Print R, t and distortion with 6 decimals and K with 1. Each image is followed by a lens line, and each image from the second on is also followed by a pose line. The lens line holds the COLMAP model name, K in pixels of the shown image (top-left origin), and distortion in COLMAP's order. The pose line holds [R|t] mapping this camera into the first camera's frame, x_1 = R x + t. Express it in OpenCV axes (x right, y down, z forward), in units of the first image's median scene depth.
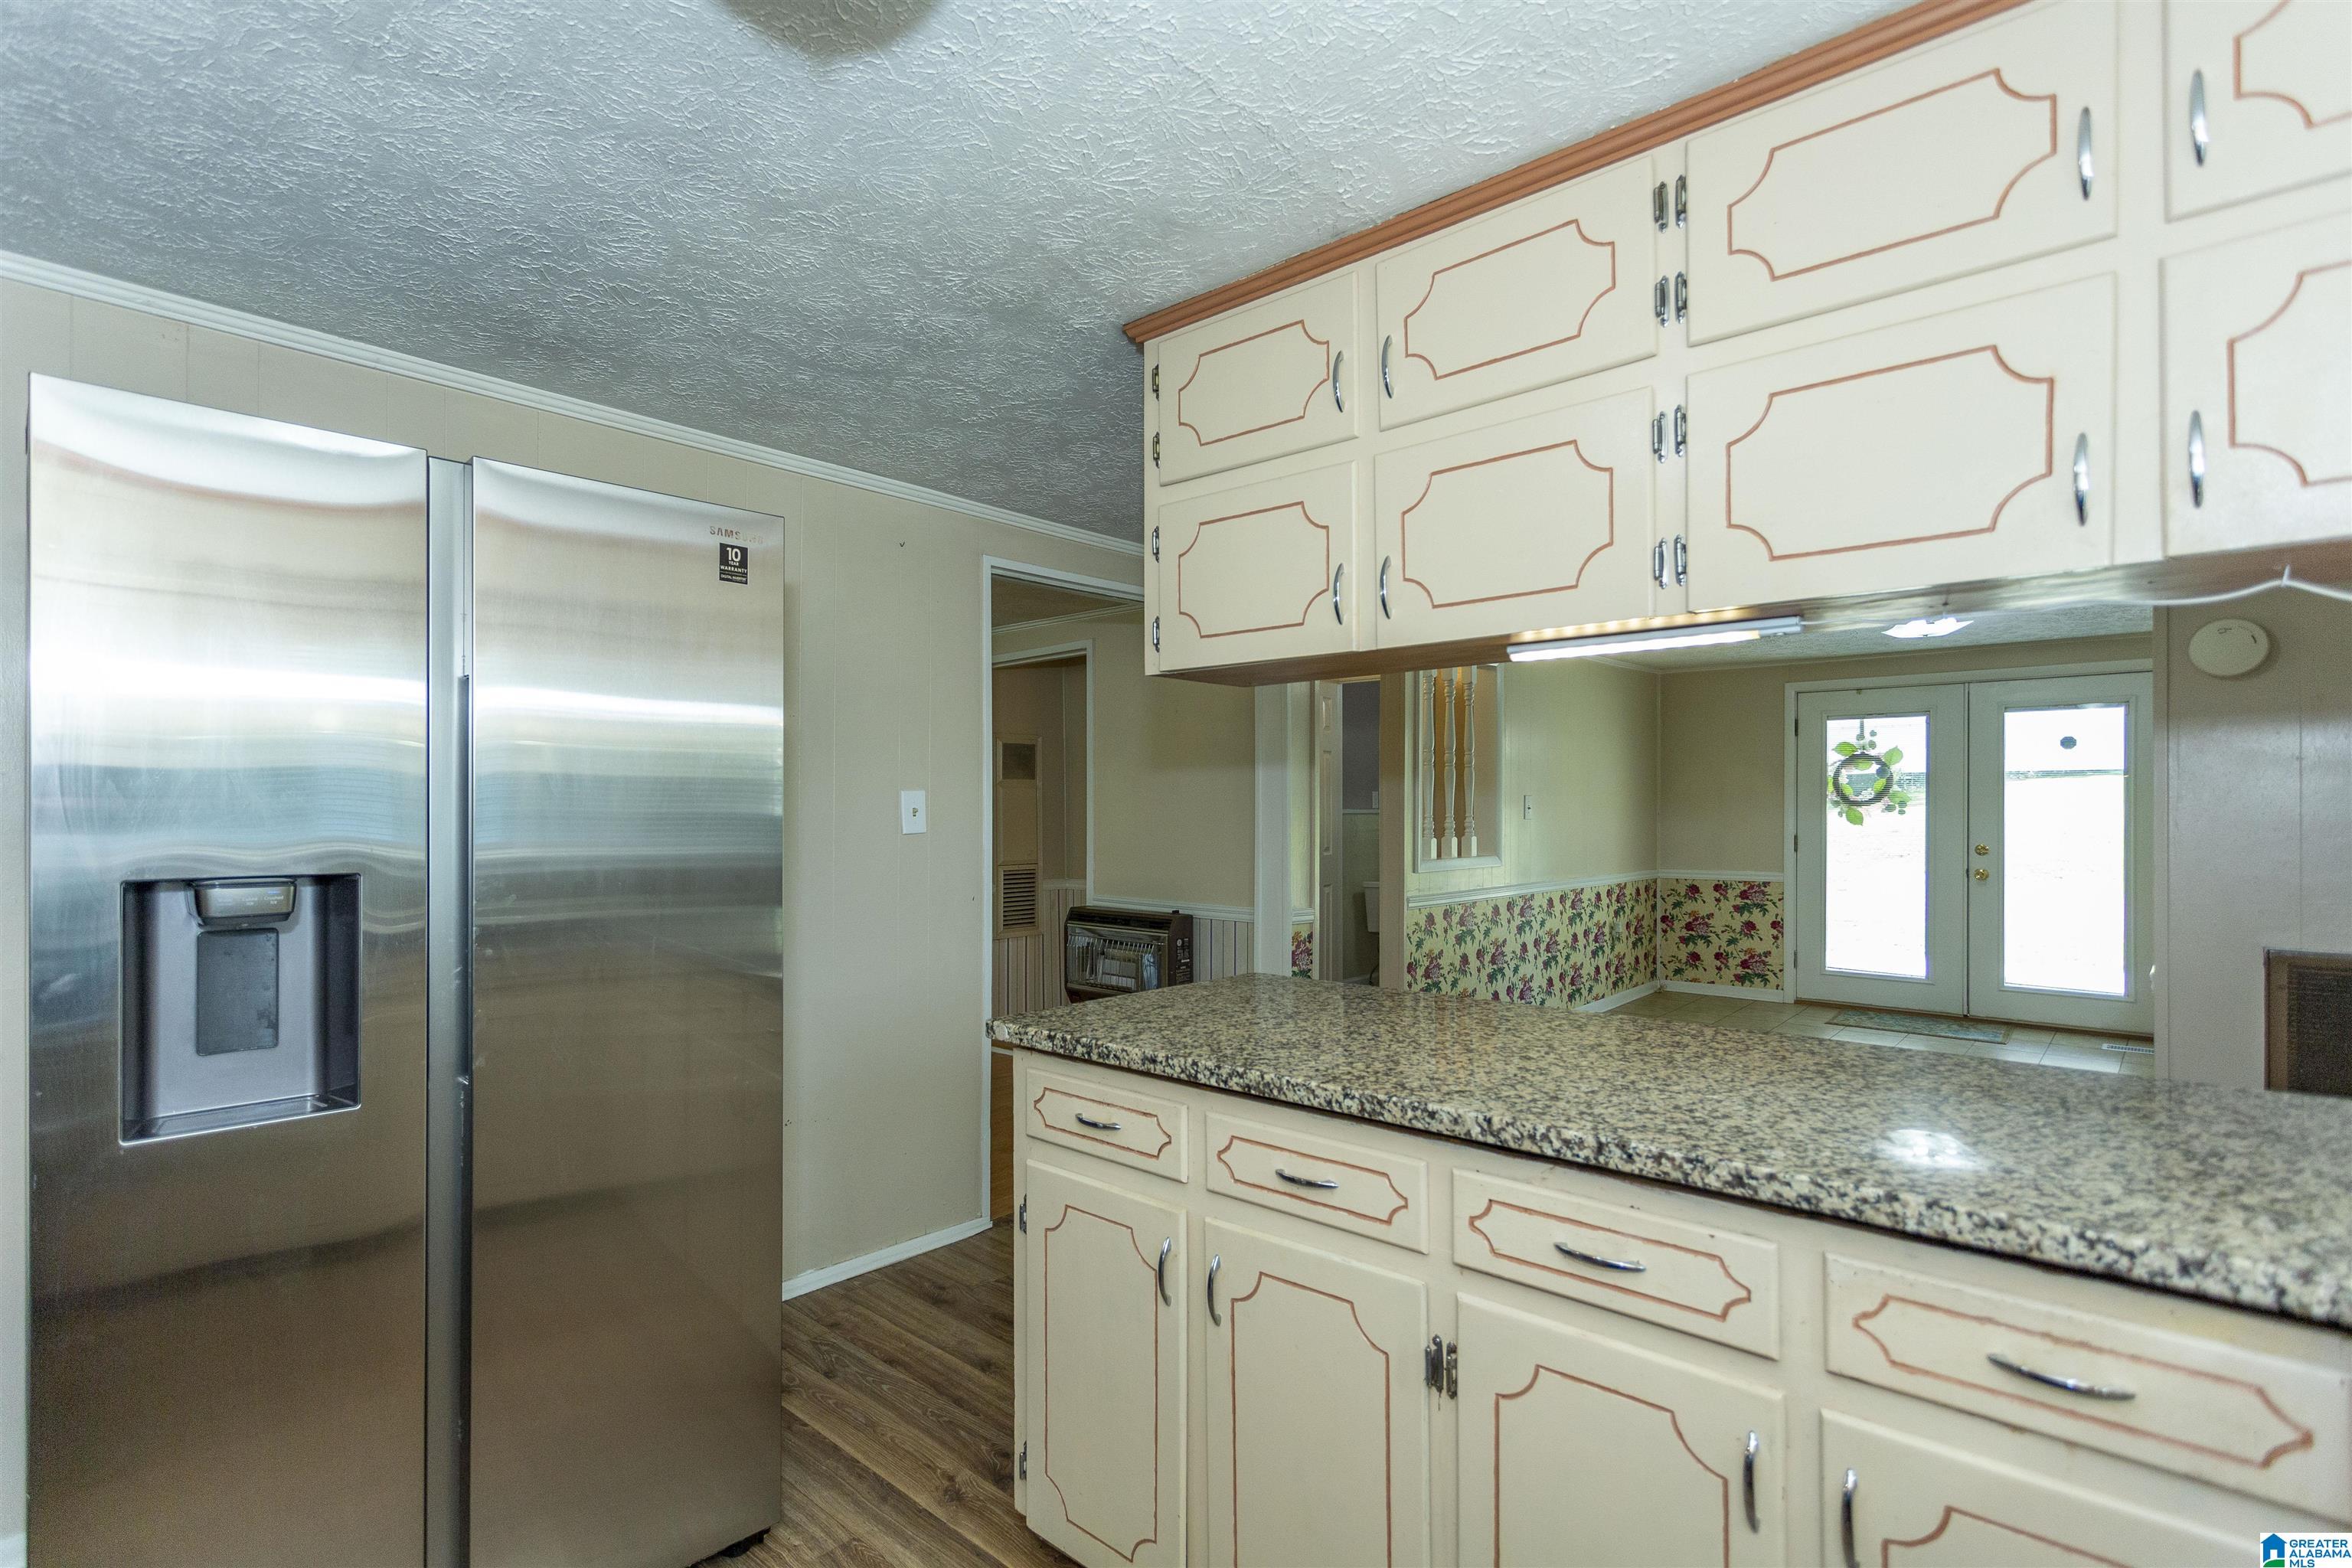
lens RADIAL K [[1116.7, 0, 1166.1], [0, 1116.7, 812.6], [0, 0, 1]] dist [0.000155, 0.000254]
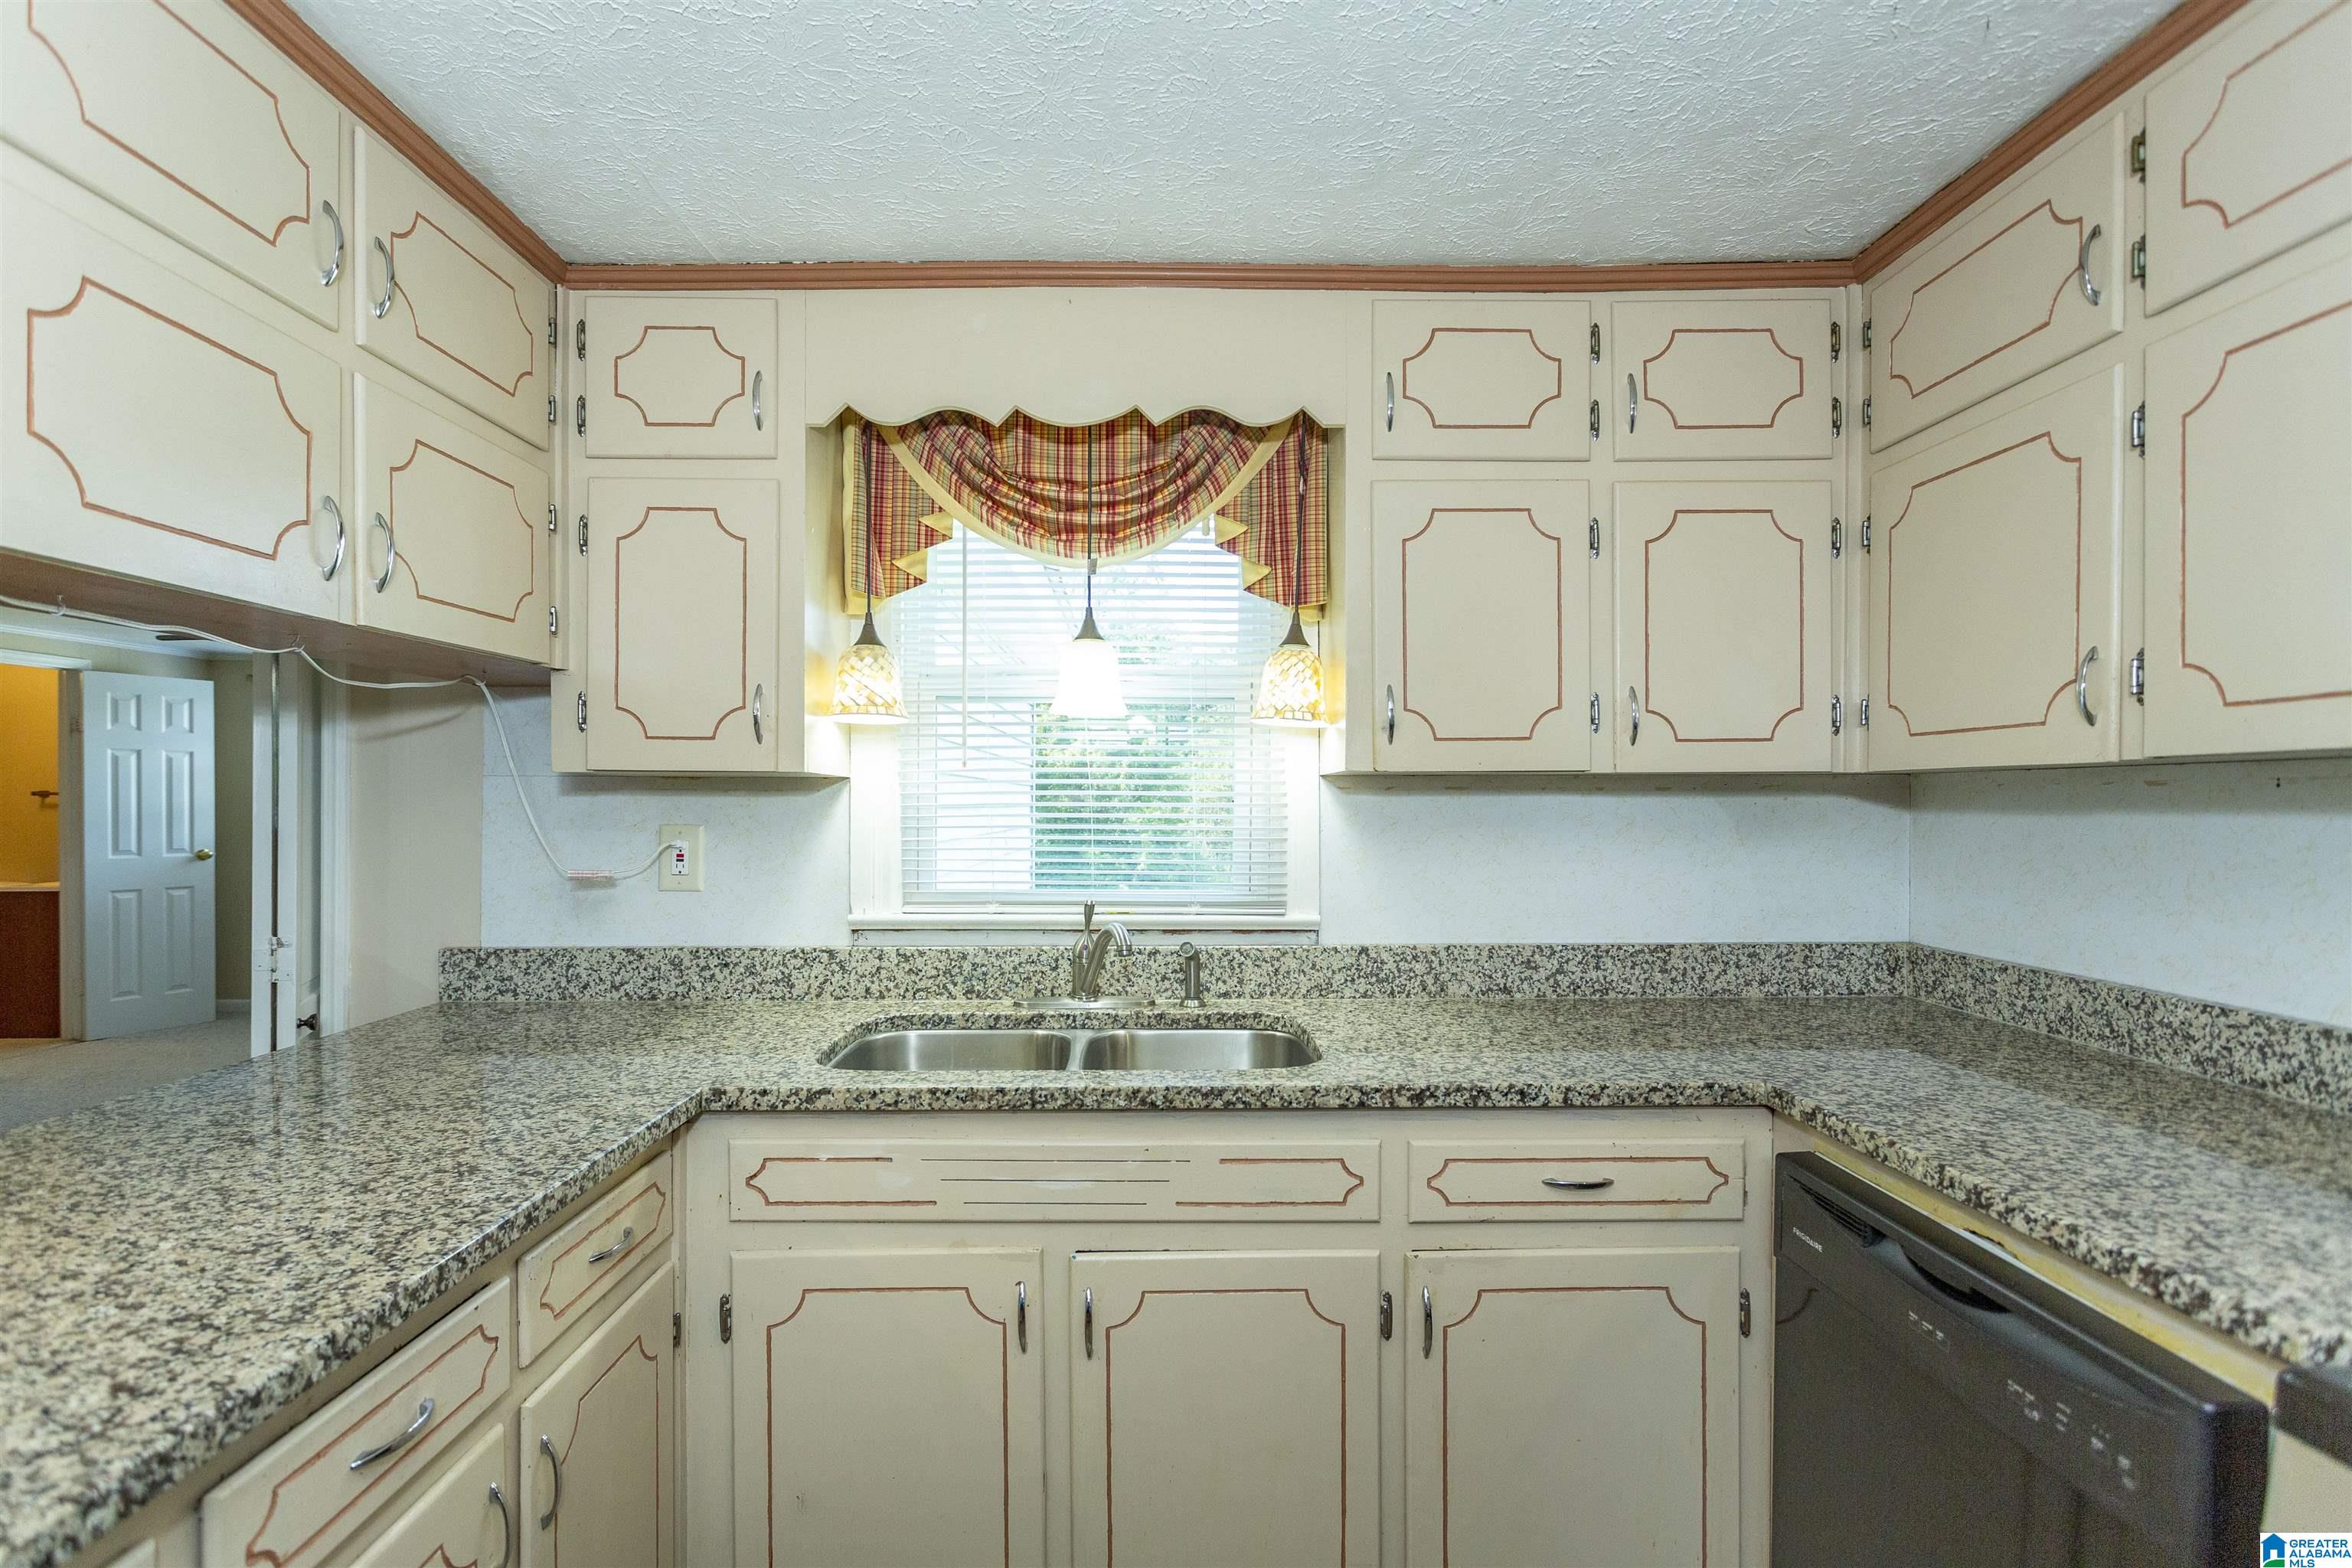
lens RADIAL K [[1126.0, 0, 1159.5], [0, 1126.0, 806.2], [0, 0, 1]] dist [-0.001305, 0.004788]
pose [[-0.682037, -0.003918, 0.731307, -0.451006], [0.001123, 0.999979, 0.006405, -0.033853], [-0.731317, 0.005189, -0.682018, 0.947017]]
